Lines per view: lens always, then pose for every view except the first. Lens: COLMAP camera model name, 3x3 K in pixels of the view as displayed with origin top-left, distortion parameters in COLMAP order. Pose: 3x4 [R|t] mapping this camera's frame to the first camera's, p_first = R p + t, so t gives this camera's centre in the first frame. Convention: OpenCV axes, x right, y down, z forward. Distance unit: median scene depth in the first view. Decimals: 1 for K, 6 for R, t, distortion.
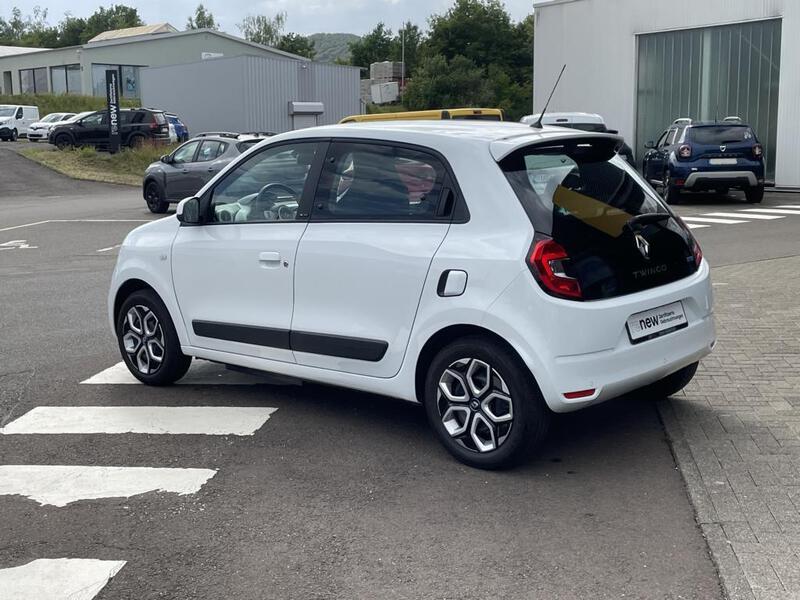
lens RADIAL K [[1000.7, 0, 400.0], [0, 1000.7, 300.0], [0, 0, 1]] dist [0.118760, -0.259593]
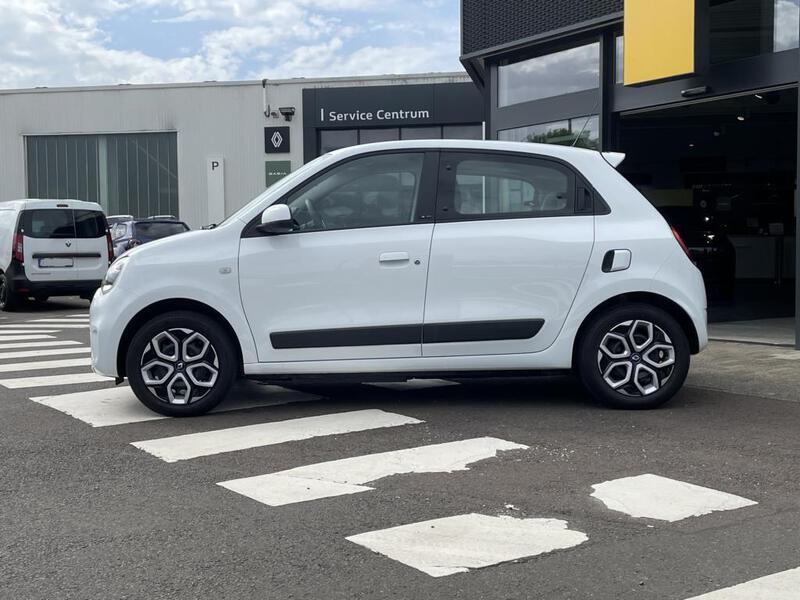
lens RADIAL K [[1000.7, 0, 400.0], [0, 1000.7, 300.0], [0, 0, 1]] dist [0.118760, -0.259593]
pose [[0.734058, -0.025310, 0.678615, -0.920450], [0.109286, 0.990683, -0.081265, 0.096254], [-0.670236, 0.133816, 0.729984, 0.259733]]
